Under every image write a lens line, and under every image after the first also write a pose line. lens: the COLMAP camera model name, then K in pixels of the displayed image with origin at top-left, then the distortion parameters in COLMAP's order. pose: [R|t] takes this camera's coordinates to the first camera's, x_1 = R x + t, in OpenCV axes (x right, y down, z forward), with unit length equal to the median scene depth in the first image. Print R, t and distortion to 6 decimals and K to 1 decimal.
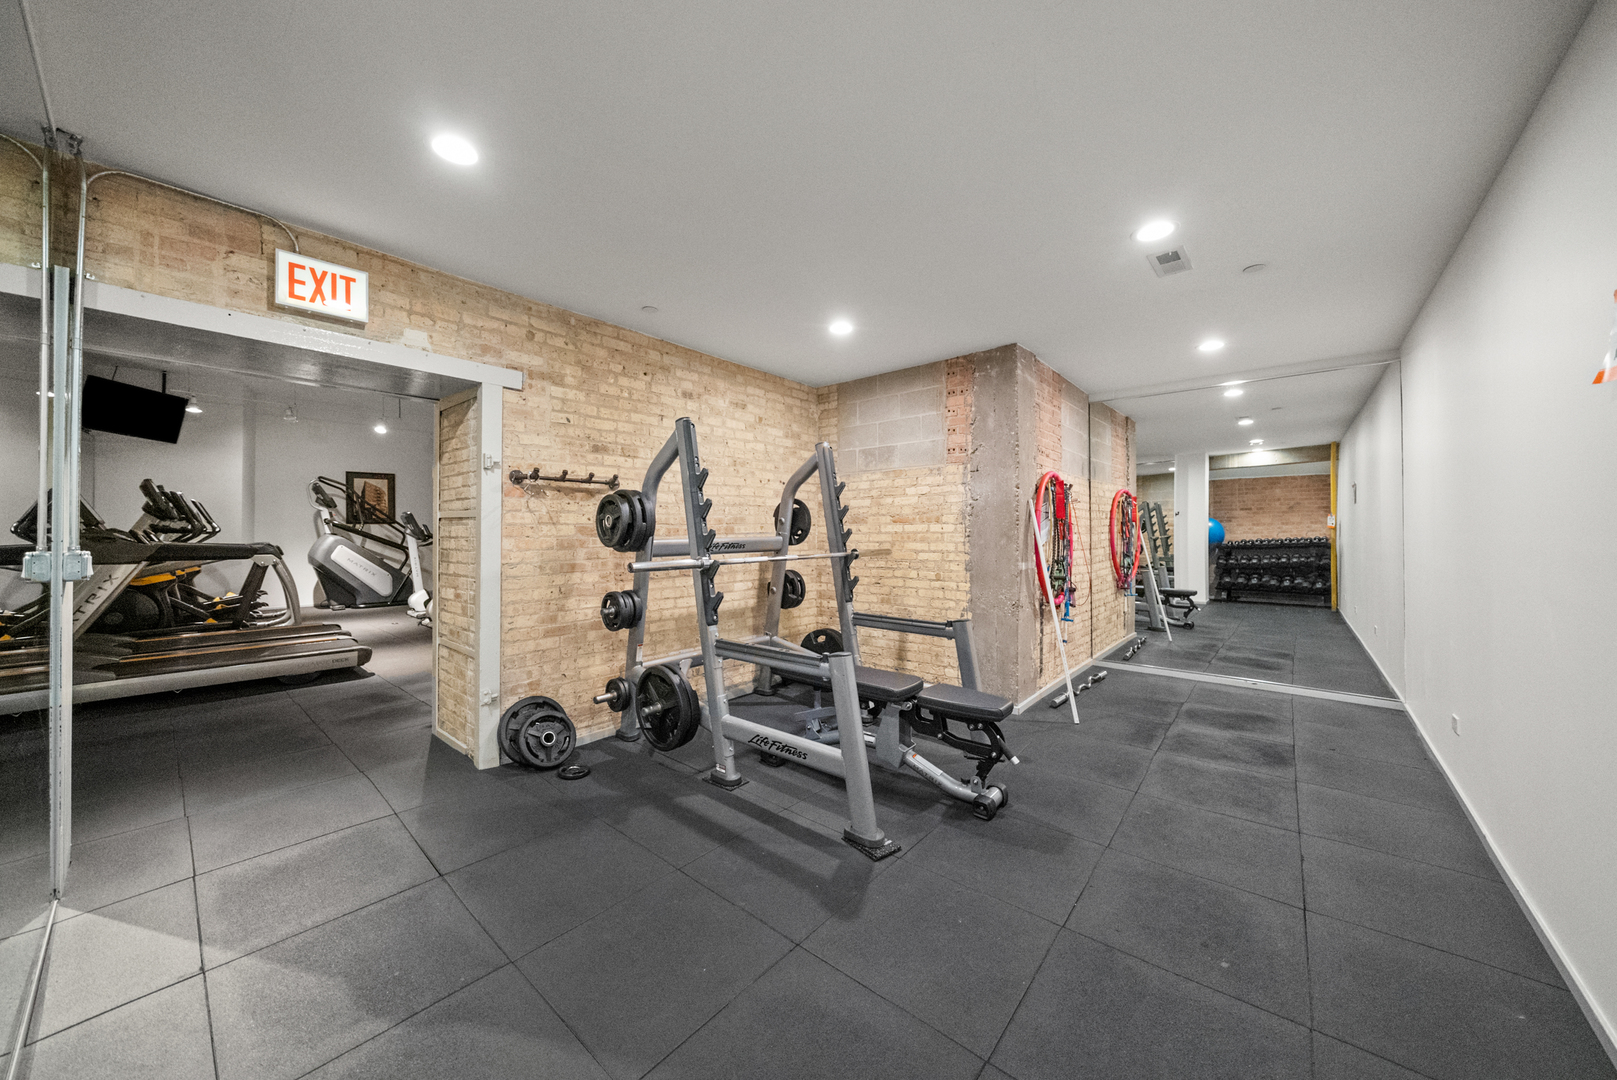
lens RADIAL K [[566.3, 0, 806.6], [0, 566.3, 531.8], [0, 0, 1]] dist [0.027338, 0.000304]
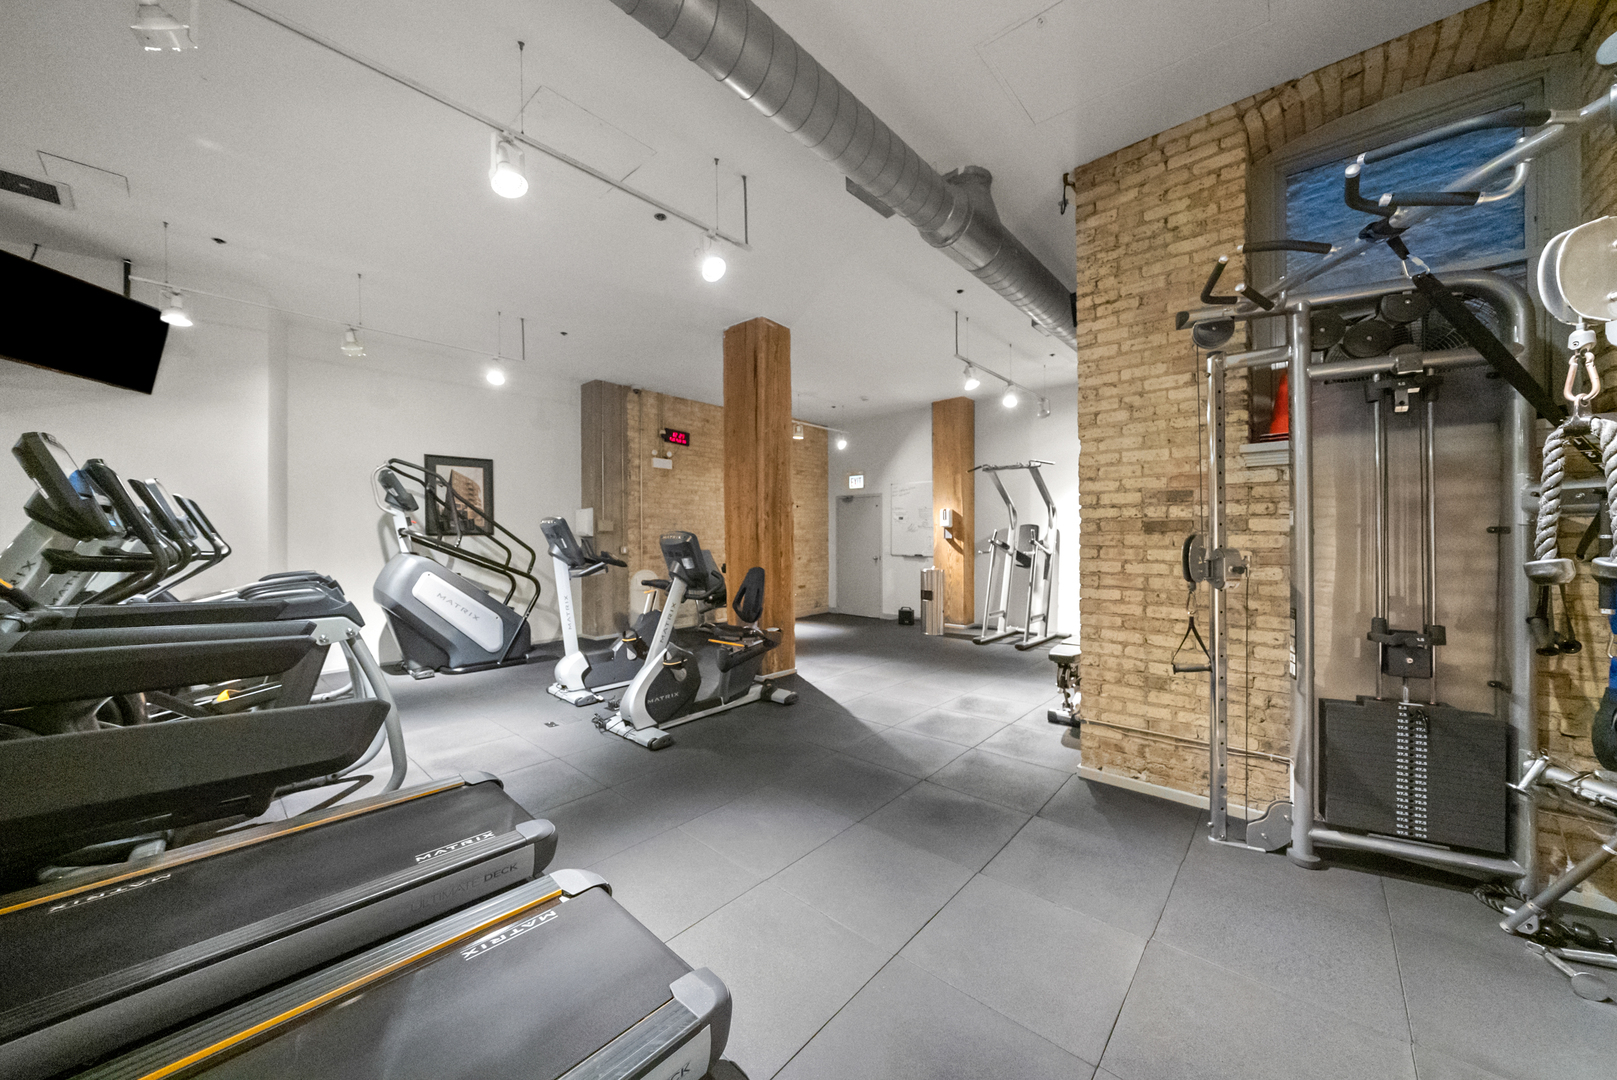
lens RADIAL K [[566.3, 0, 809.4], [0, 566.3, 540.7], [0, 0, 1]] dist [0.027338, 0.000304]
pose [[0.999867, -0.001328, -0.016270, -0.391980], [0.001468, 0.999962, 0.008597, -0.014261], [0.016258, -0.008620, 0.999831, 0.398385]]
